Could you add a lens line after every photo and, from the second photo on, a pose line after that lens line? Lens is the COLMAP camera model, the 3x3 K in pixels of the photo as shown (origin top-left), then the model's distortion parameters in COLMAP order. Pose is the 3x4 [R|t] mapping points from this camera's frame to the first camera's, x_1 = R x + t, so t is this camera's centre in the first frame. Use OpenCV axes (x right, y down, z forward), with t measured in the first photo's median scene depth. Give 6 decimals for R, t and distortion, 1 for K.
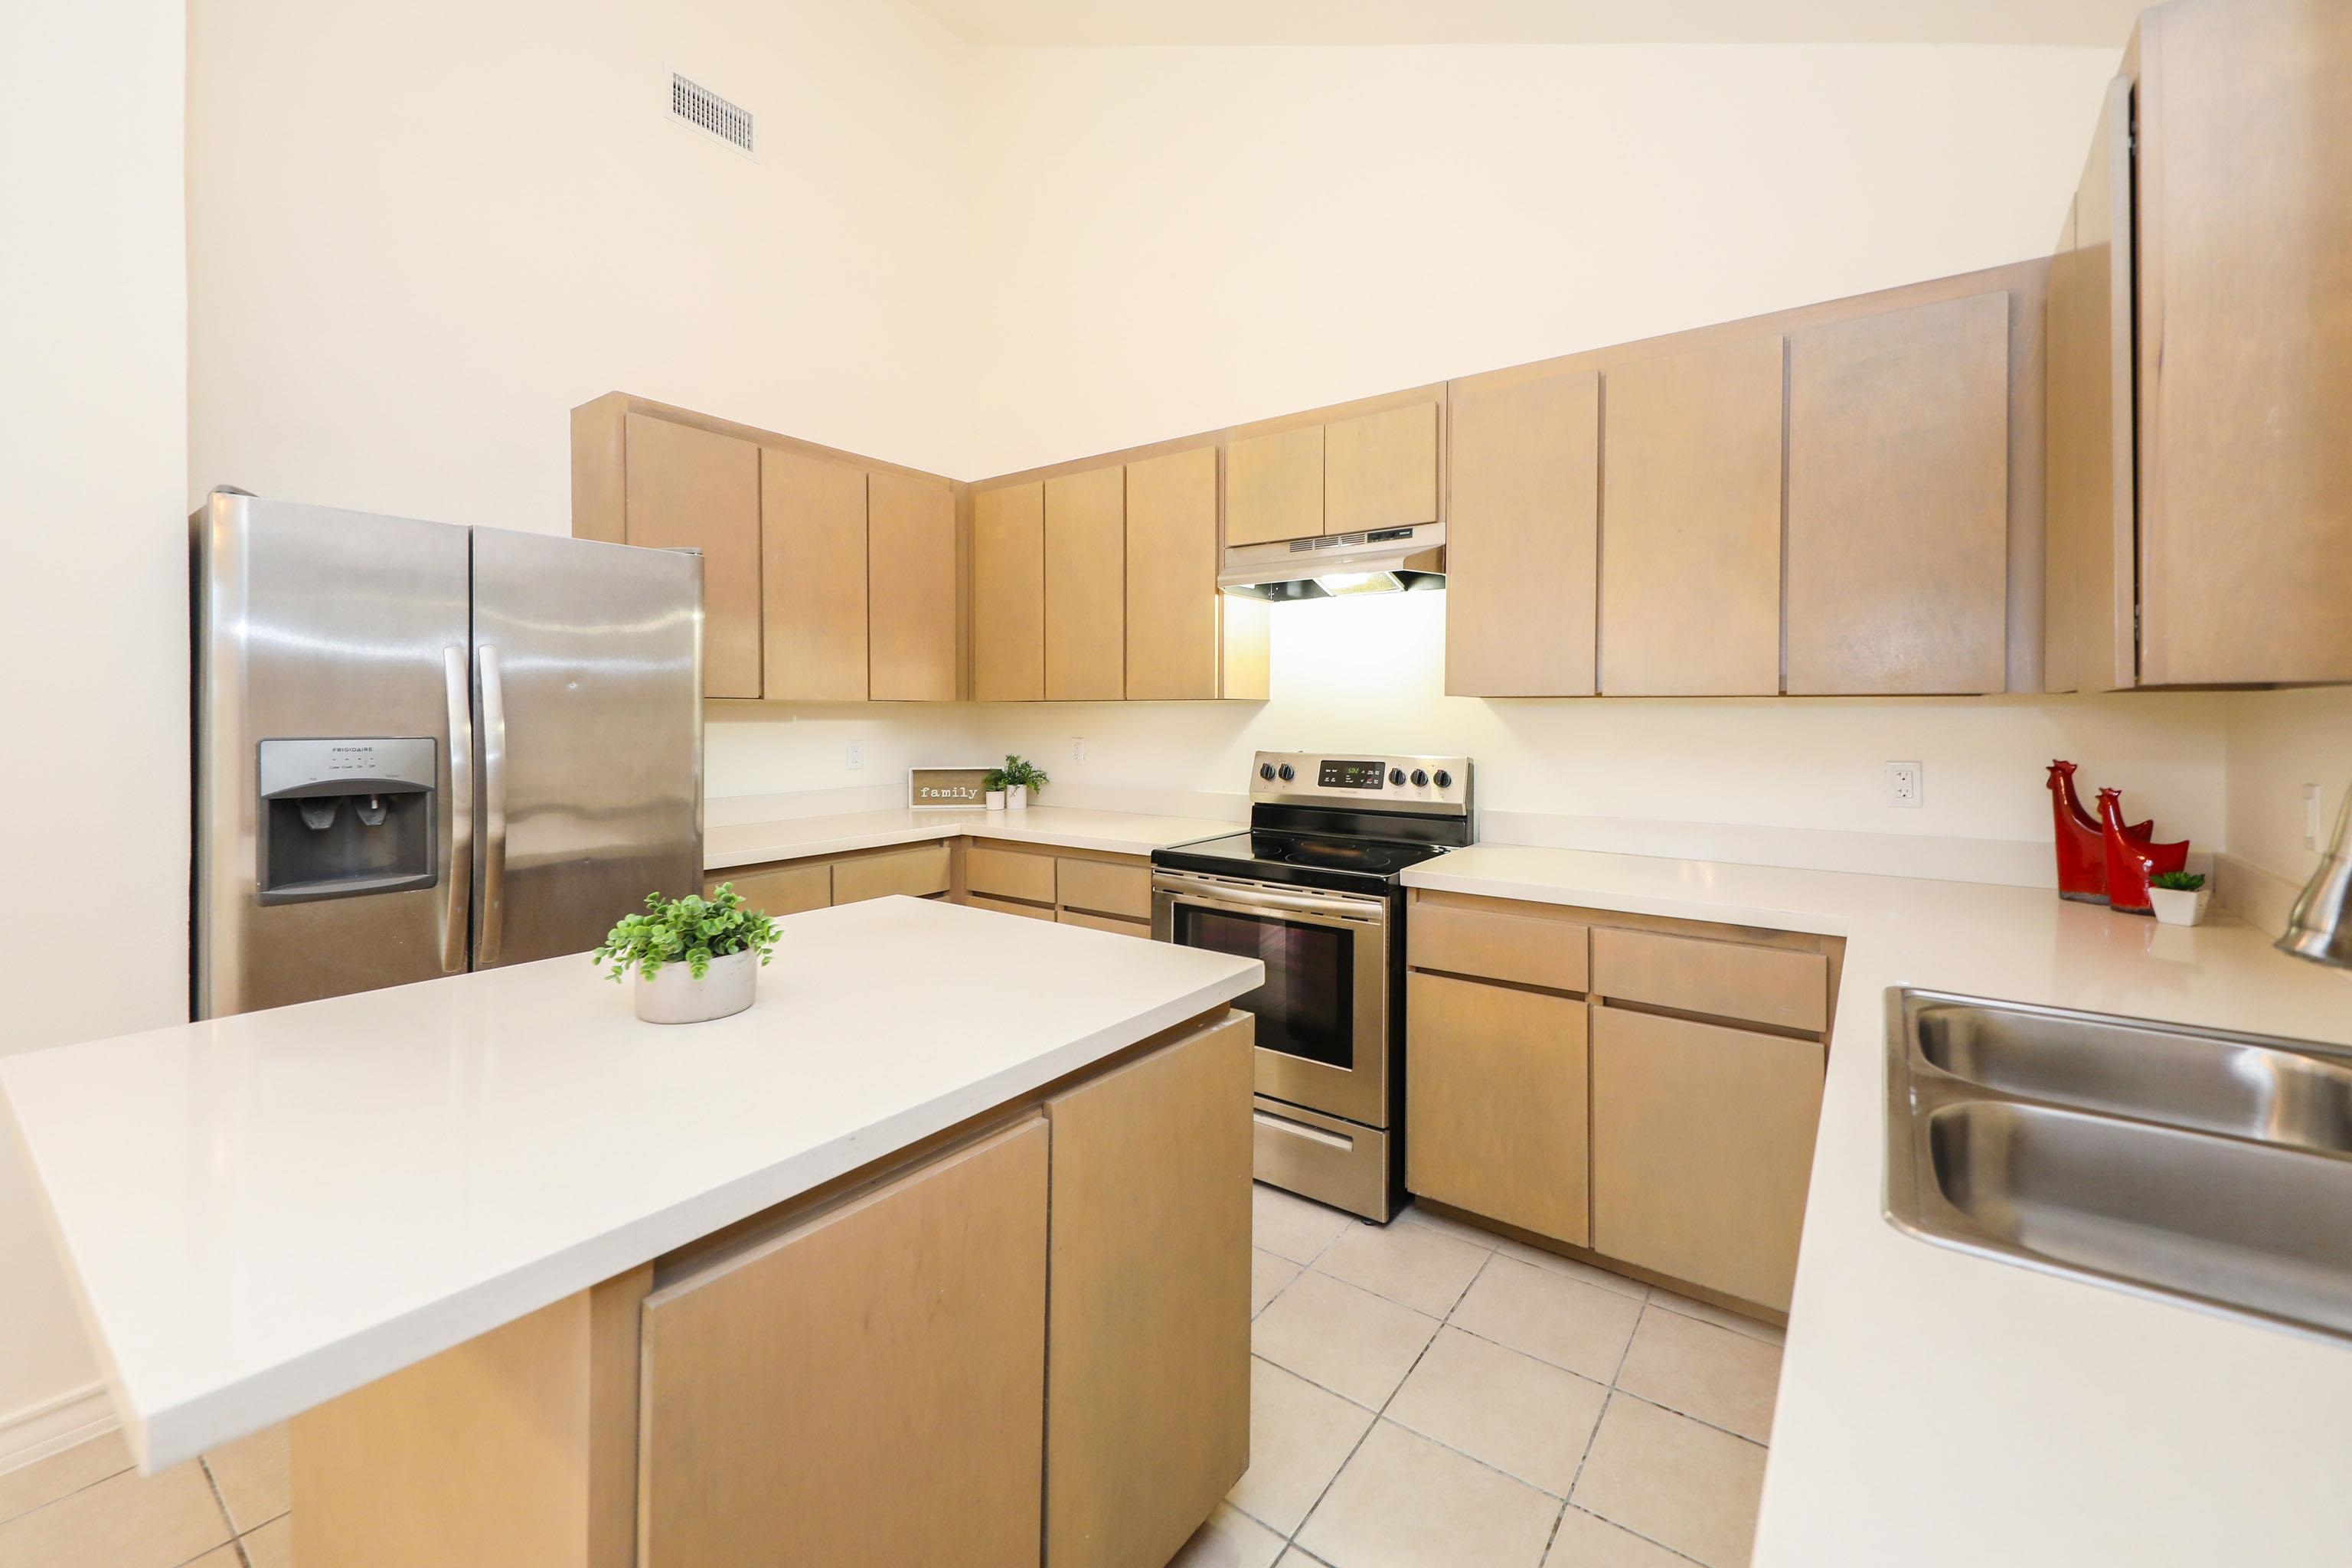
lens RADIAL K [[953.1, 0, 1165.4], [0, 953.1, 725.4], [0, 0, 1]] dist [0.009251, -0.002208]
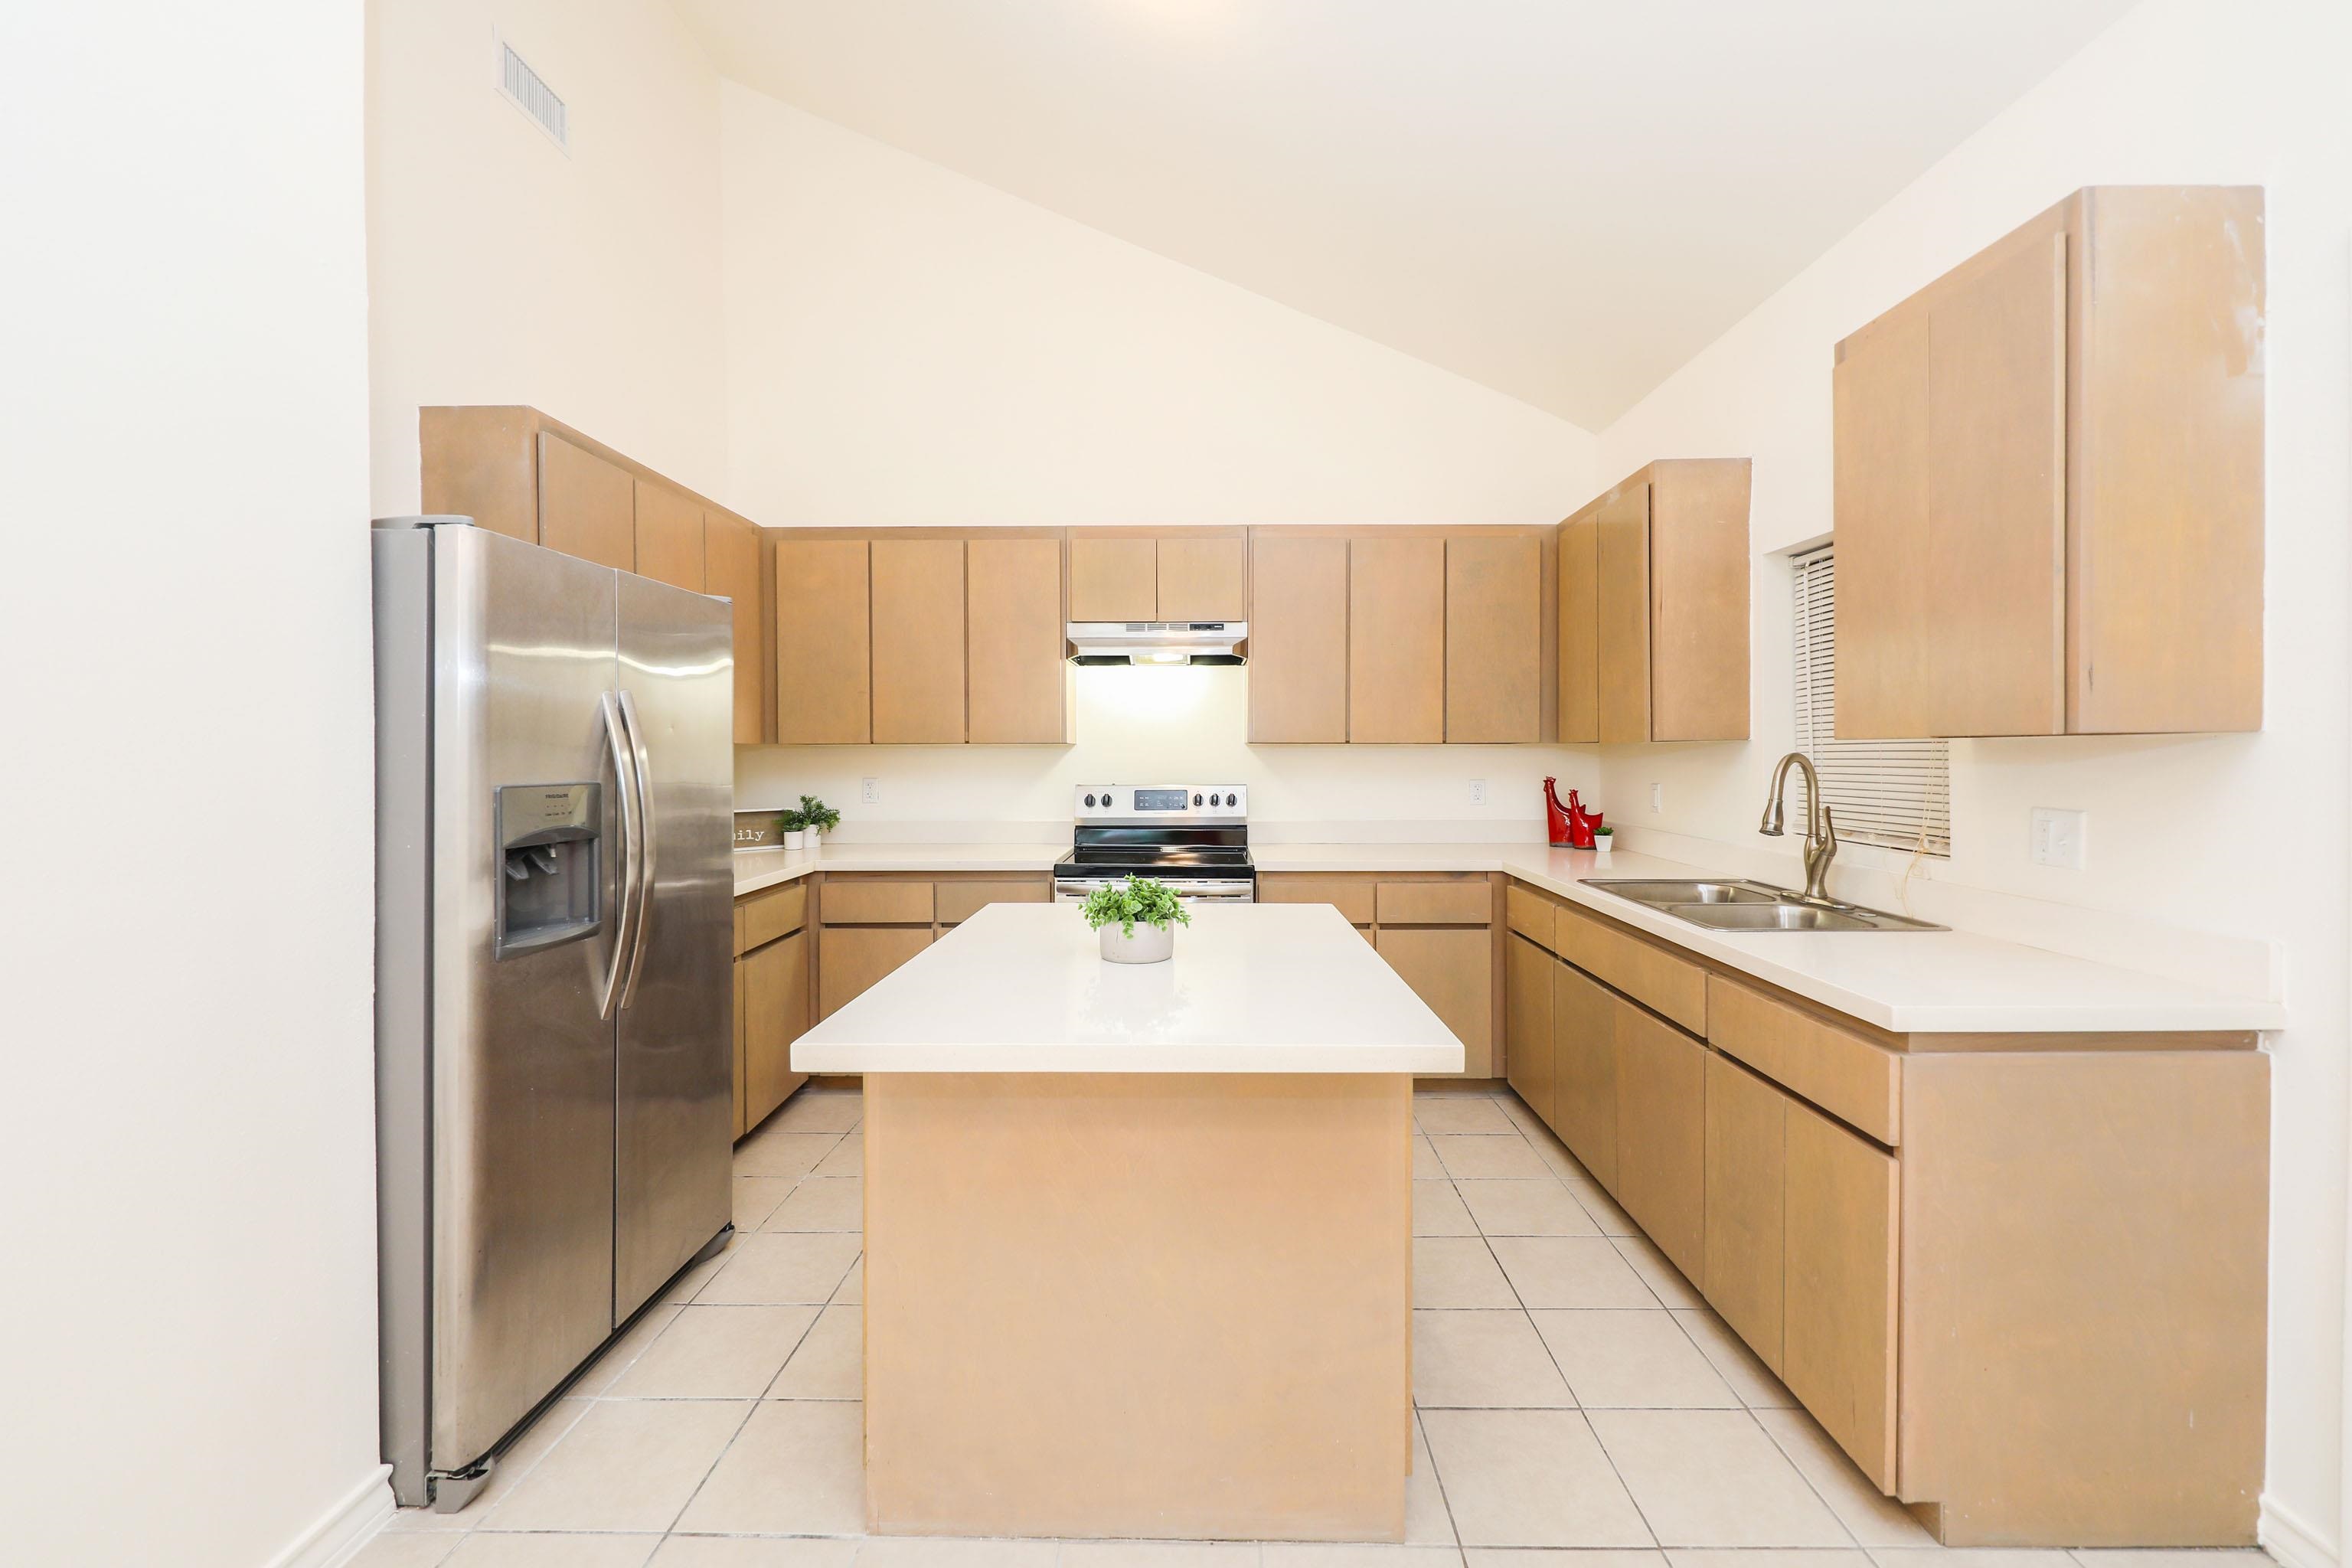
lens RADIAL K [[953.1, 0, 1206.3], [0, 953.1, 763.6], [0, 0, 1]] dist [0.009251, -0.002208]
pose [[0.807380, -0.011341, 0.589923, -0.562258], [0.011003, 0.999931, 0.004164, -0.004486], [-0.589930, 0.003129, 0.807448, -0.119908]]
